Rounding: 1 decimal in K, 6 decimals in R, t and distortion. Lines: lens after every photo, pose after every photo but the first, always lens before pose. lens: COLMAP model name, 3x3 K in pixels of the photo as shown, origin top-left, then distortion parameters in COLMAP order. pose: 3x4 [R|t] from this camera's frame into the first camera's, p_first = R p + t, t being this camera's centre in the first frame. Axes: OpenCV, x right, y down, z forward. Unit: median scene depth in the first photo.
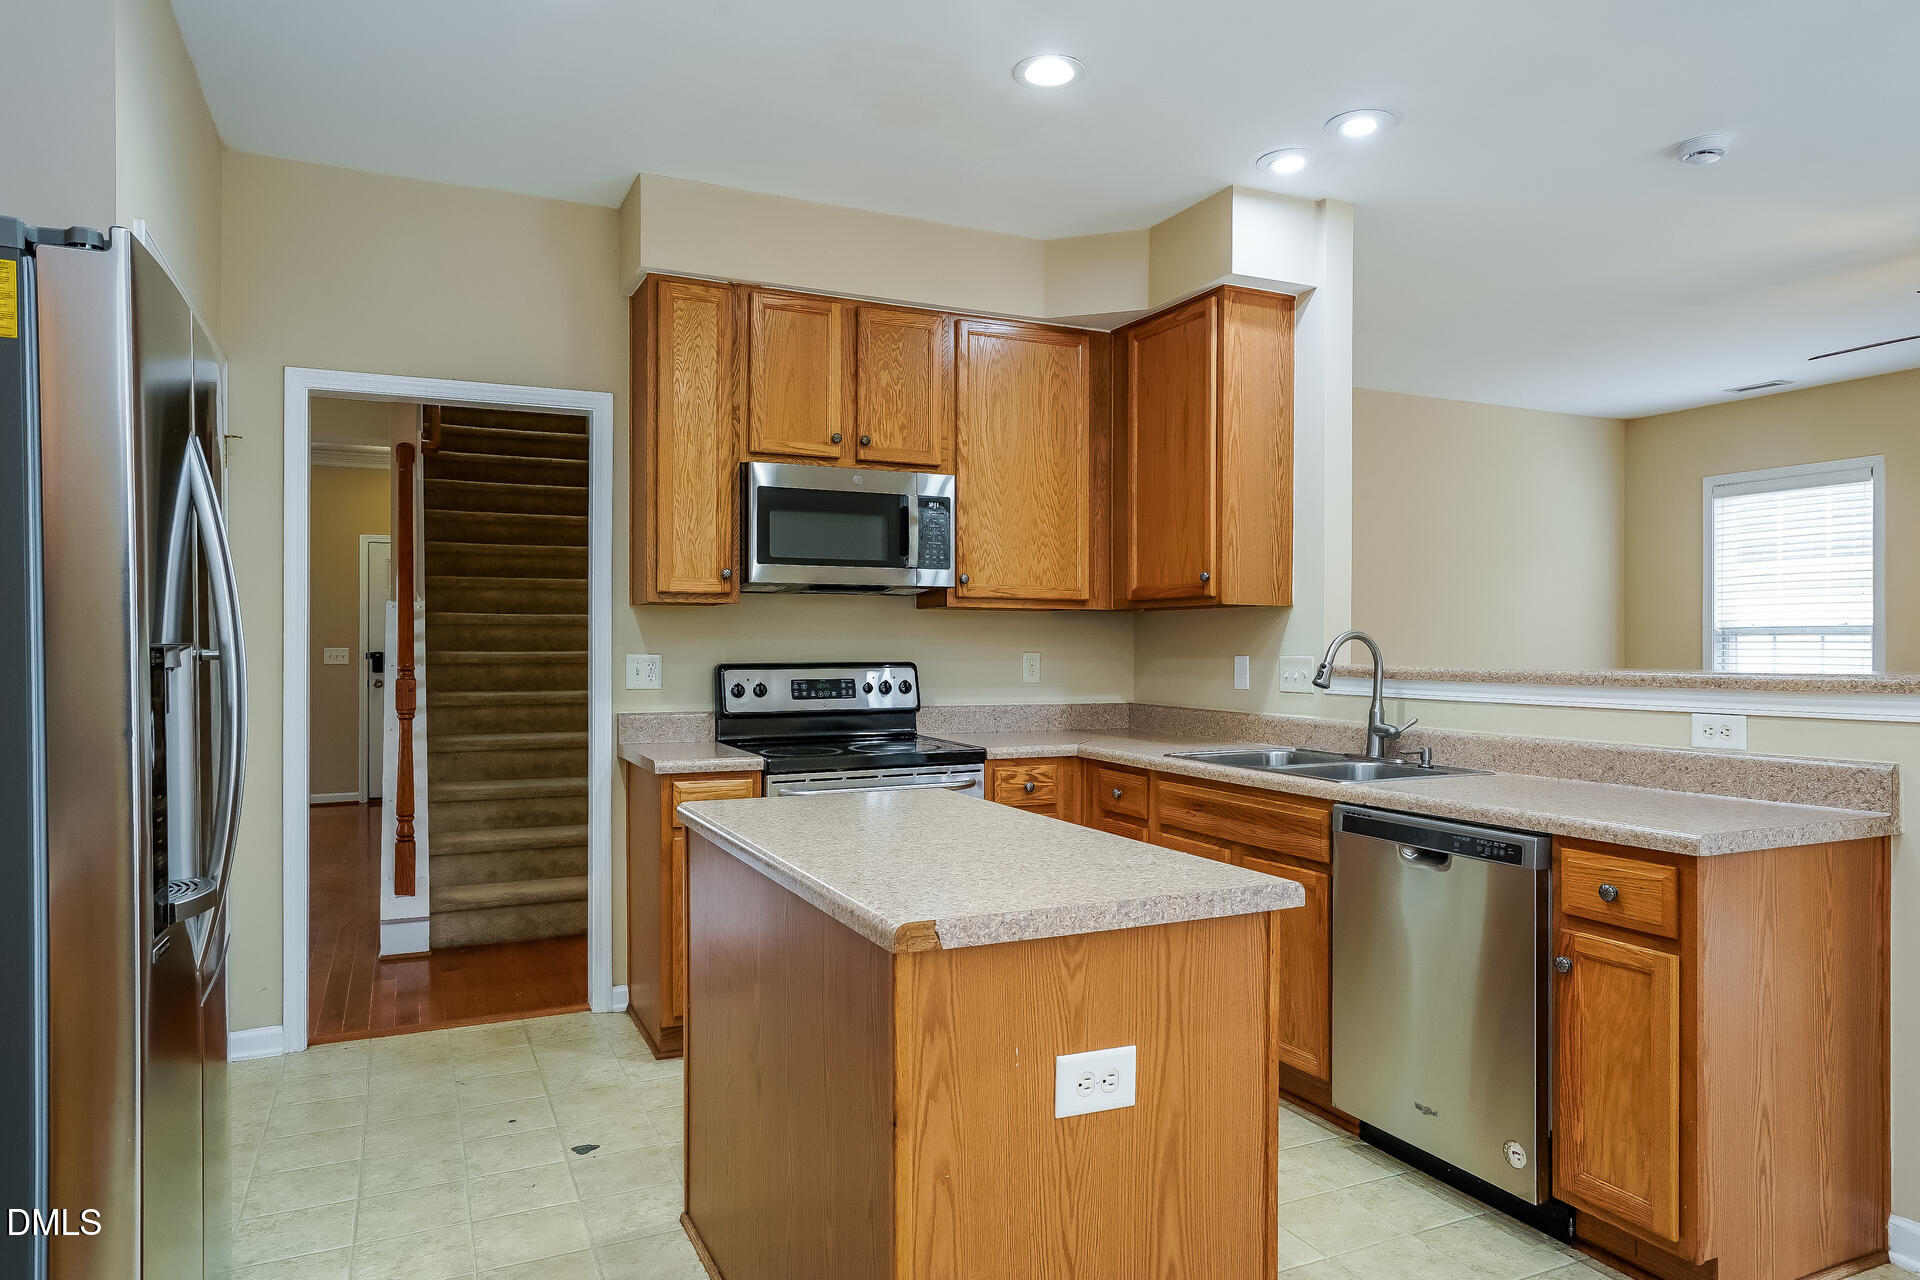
lens RADIAL K [[1210.7, 0, 960.0], [0, 1210.7, 640.0], [0, 0, 1]] dist [-0.000317, -0.000341]
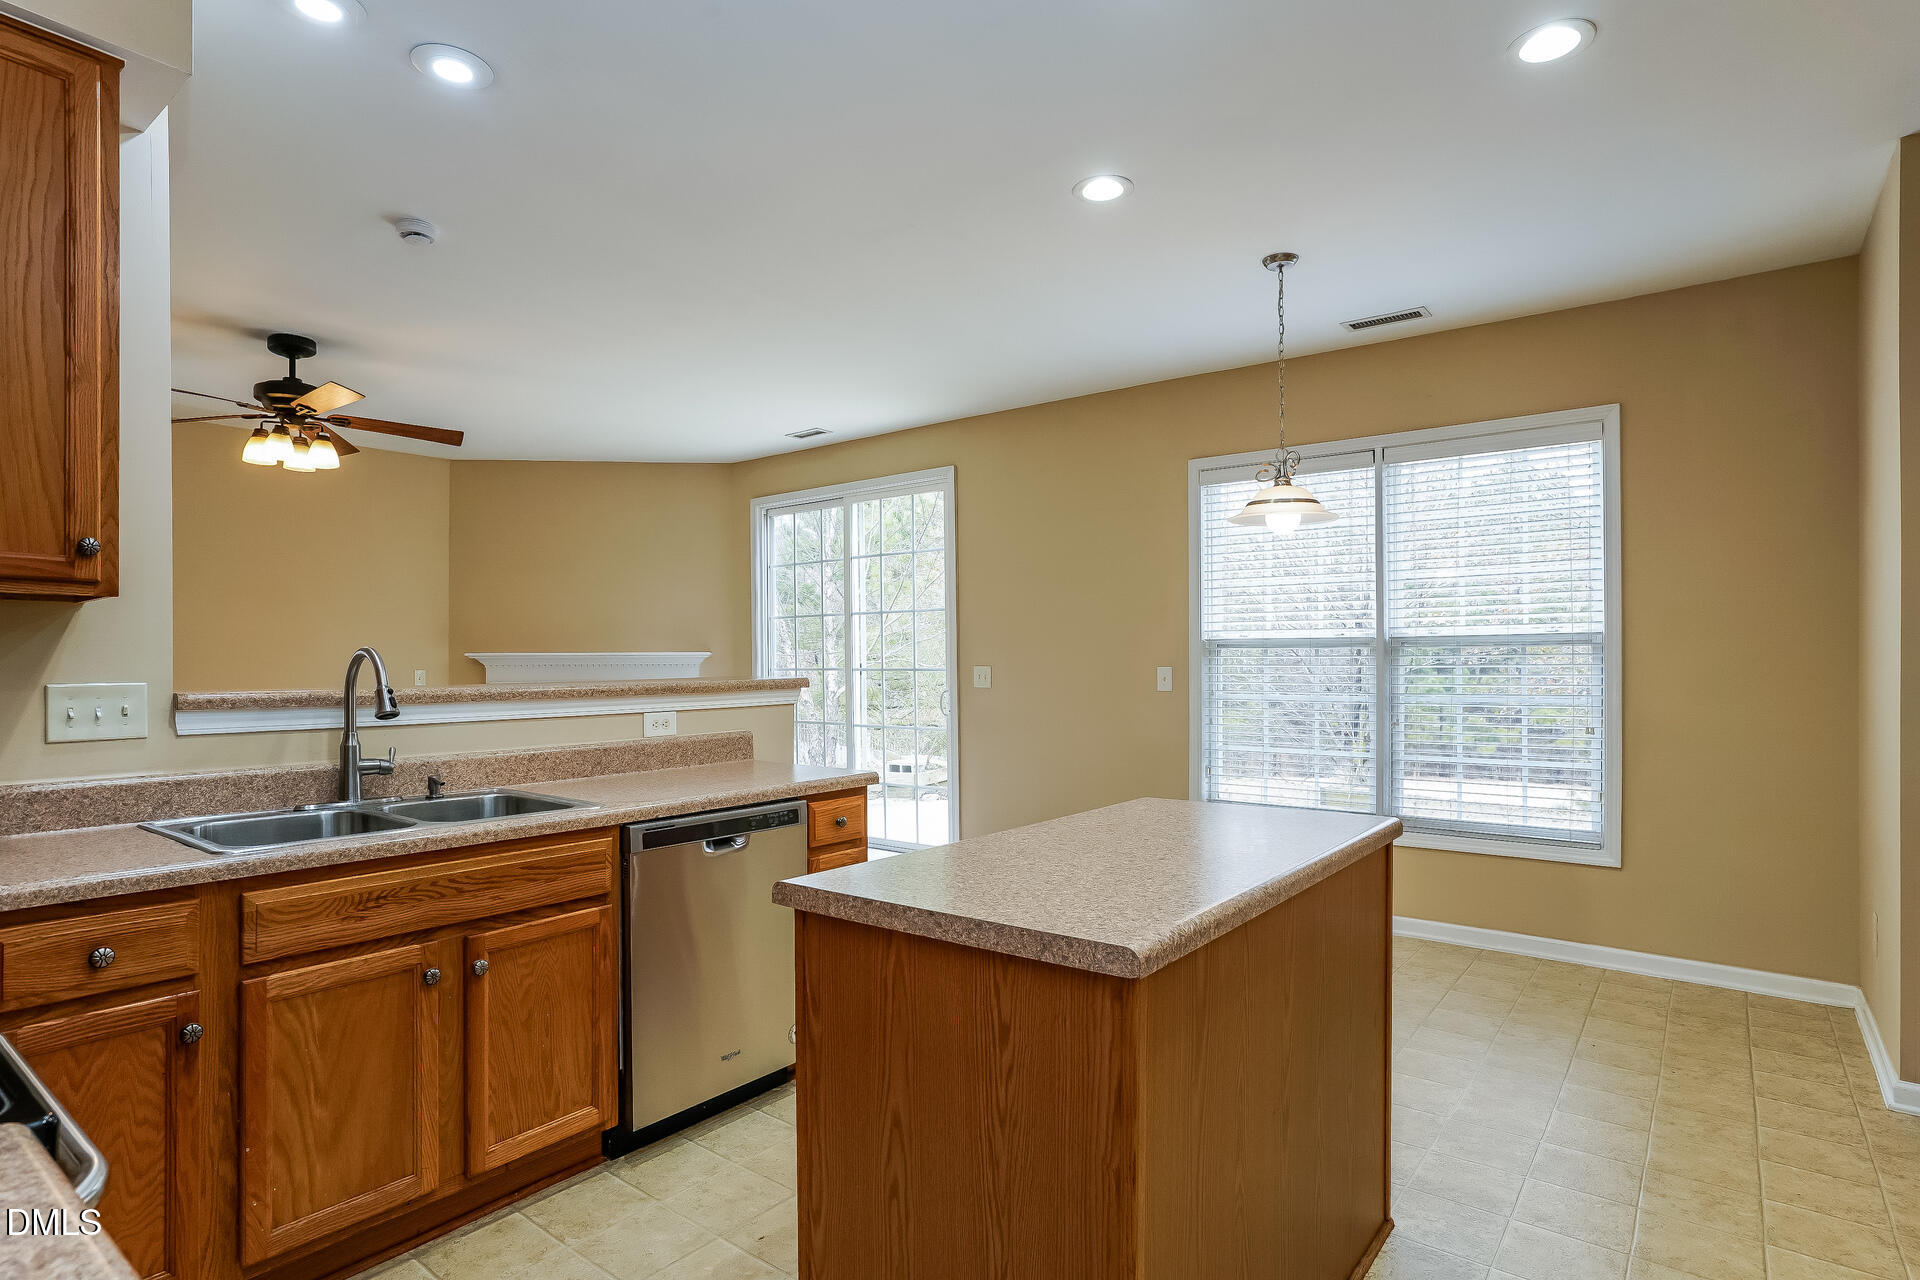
lens RADIAL K [[980.2, 0, 963.7], [0, 980.2, 659.3], [0, 0, 1]] dist [-0.021272, 0.000393]
pose [[-0.455607, 0.003839, 0.890173, -0.507982], [-0.000685, 0.999989, -0.004663, 0.003824], [-0.890181, -0.002734, -0.455599, 1.095622]]
